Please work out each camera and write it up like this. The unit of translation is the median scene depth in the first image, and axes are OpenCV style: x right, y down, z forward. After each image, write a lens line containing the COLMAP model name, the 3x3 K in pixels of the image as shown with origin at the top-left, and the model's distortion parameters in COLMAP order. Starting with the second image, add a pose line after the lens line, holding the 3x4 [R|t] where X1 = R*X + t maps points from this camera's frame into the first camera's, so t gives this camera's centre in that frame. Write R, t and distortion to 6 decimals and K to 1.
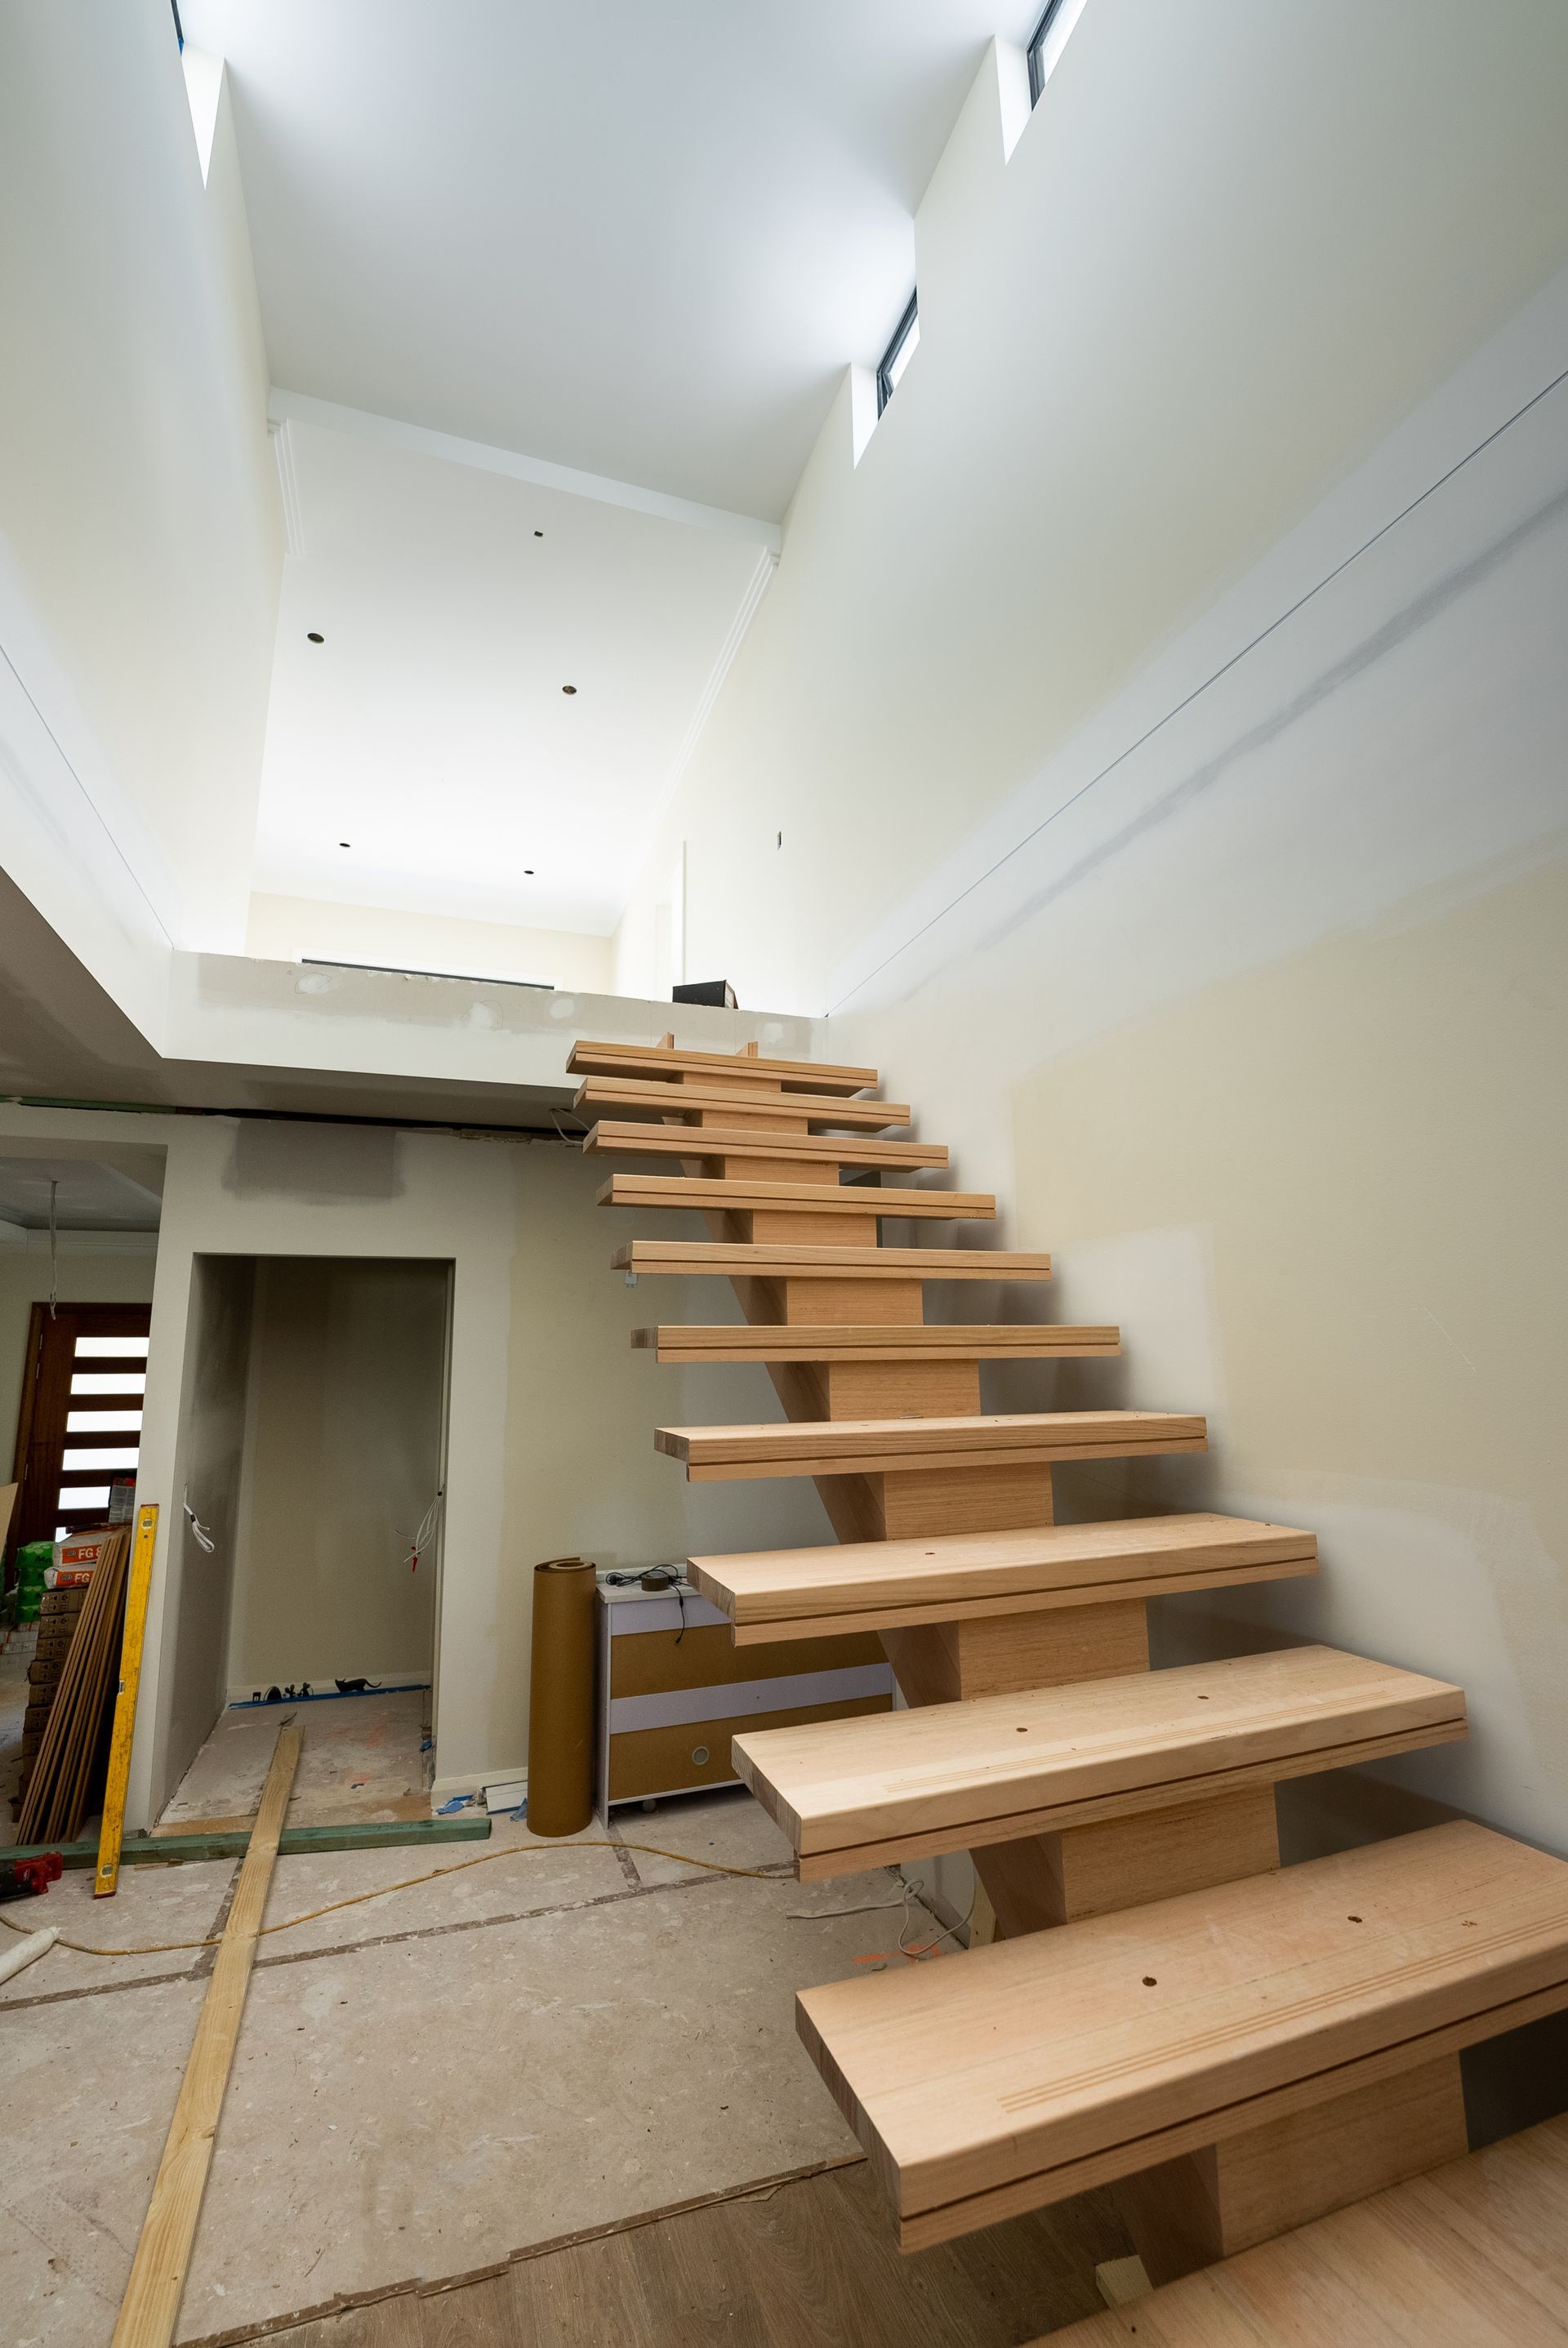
lens RADIAL K [[980.3, 0, 779.2], [0, 980.3, 1183.8], [0, 0, 1]] dist [-0.037090, 0.006014]
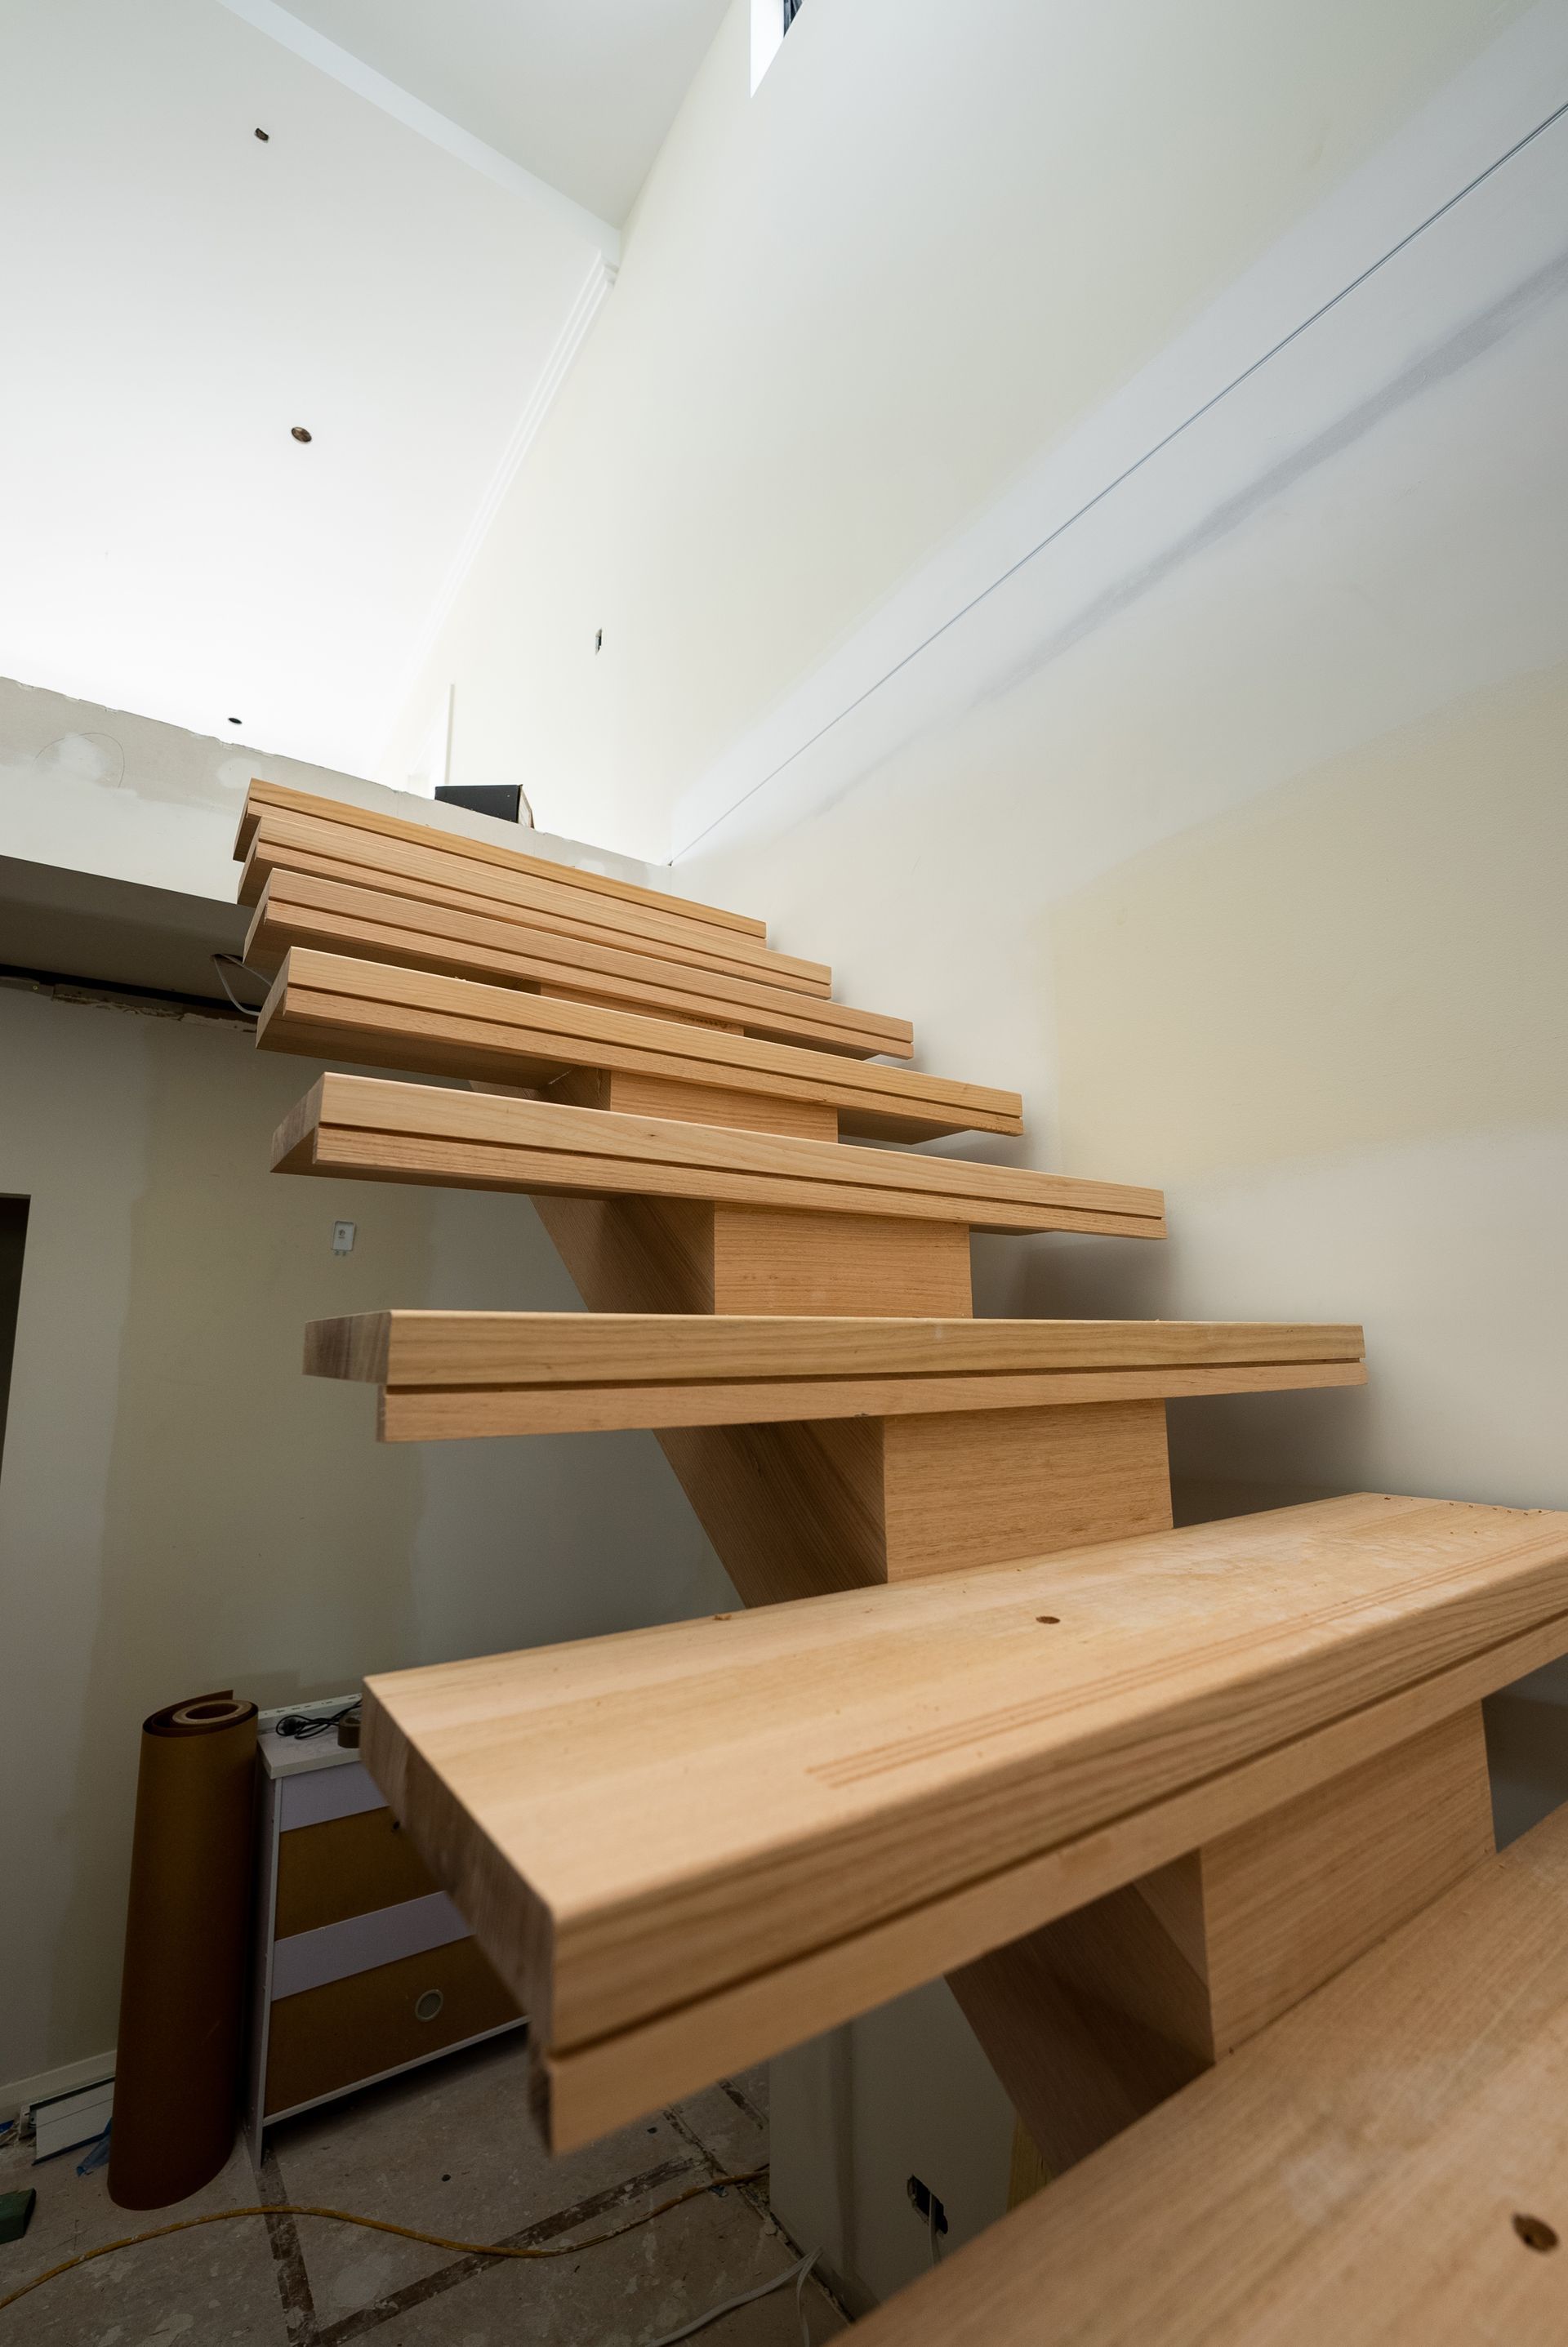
lens RADIAL K [[980.0, 0, 779.2], [0, 980.0, 1183.3], [0, 0, 1]] dist [-0.037090, 0.006014]
pose [[0.965590, 0.047130, 0.255764, -0.055485], [-0.048491, 0.998823, -0.000986, 0.064431], [-0.255509, -0.011451, 0.966739, 0.435804]]
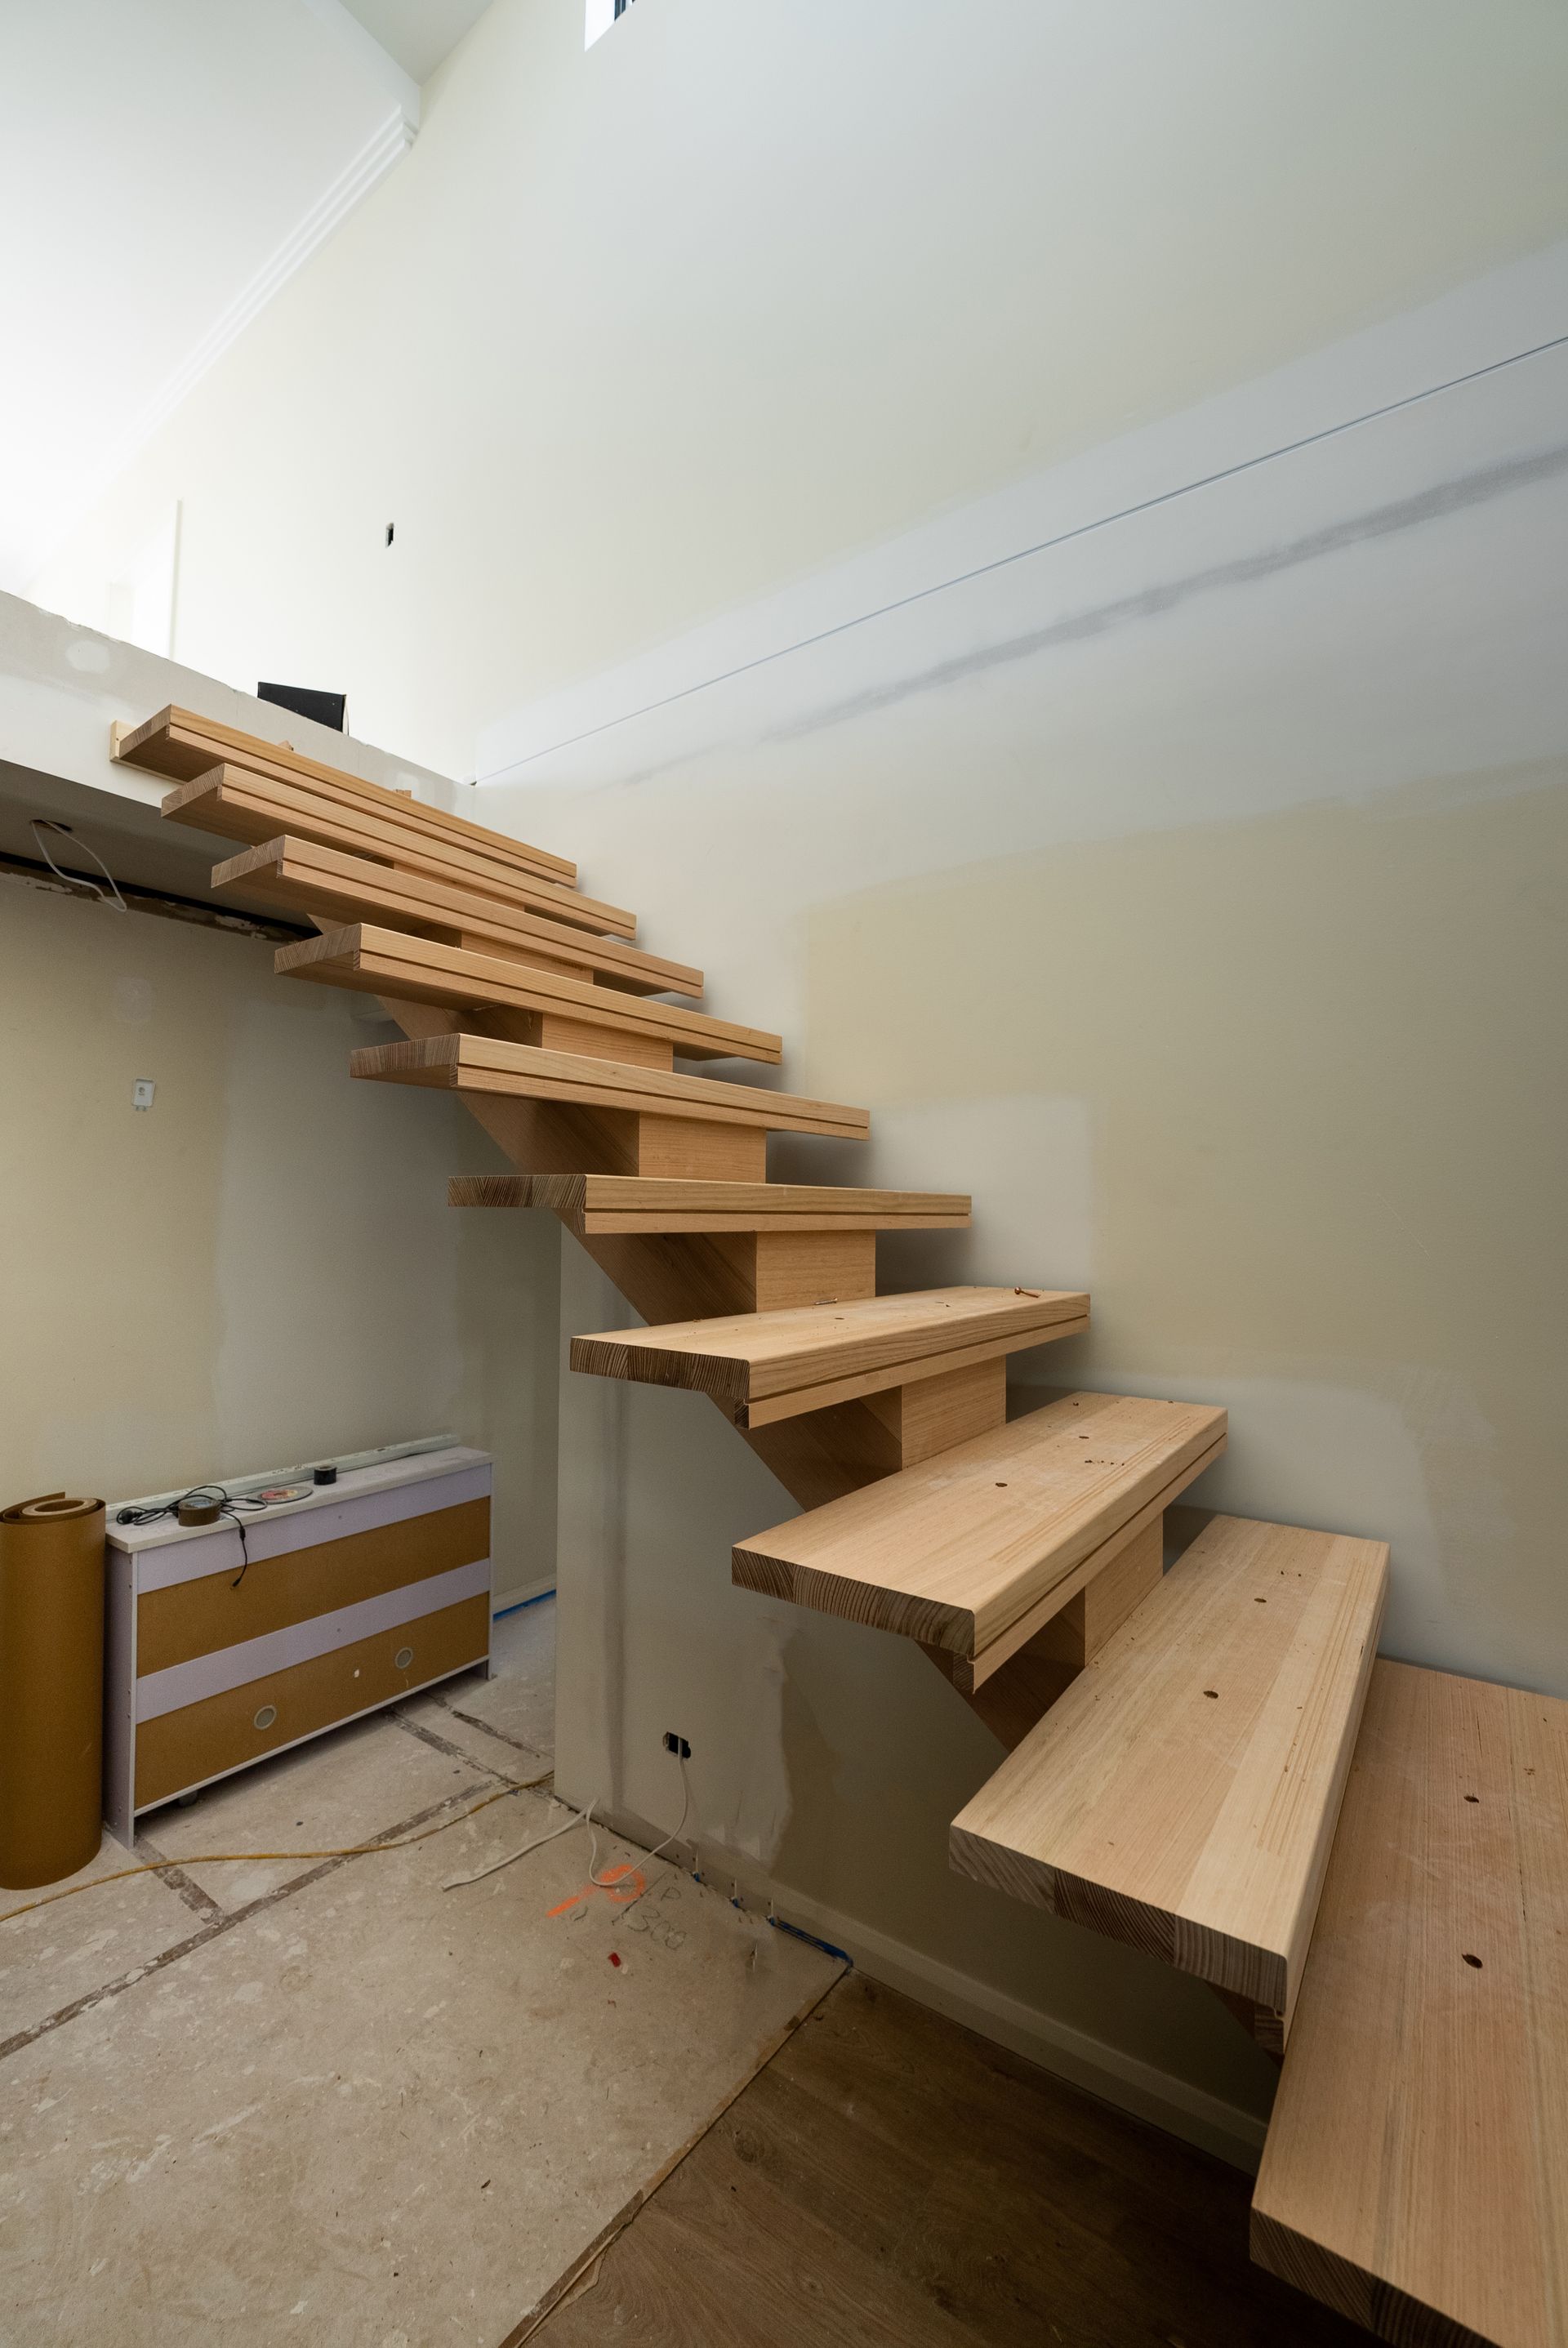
lens RADIAL K [[951.5, 0, 768.9], [0, 951.5, 1181.2], [0, 0, 1]] dist [-0.039299, 0.007444]
pose [[0.825943, 0.039606, 0.562360, -0.225768], [-0.118931, 0.987320, 0.105139, 0.045544], [-0.551065, -0.153721, 0.820181, 0.278445]]
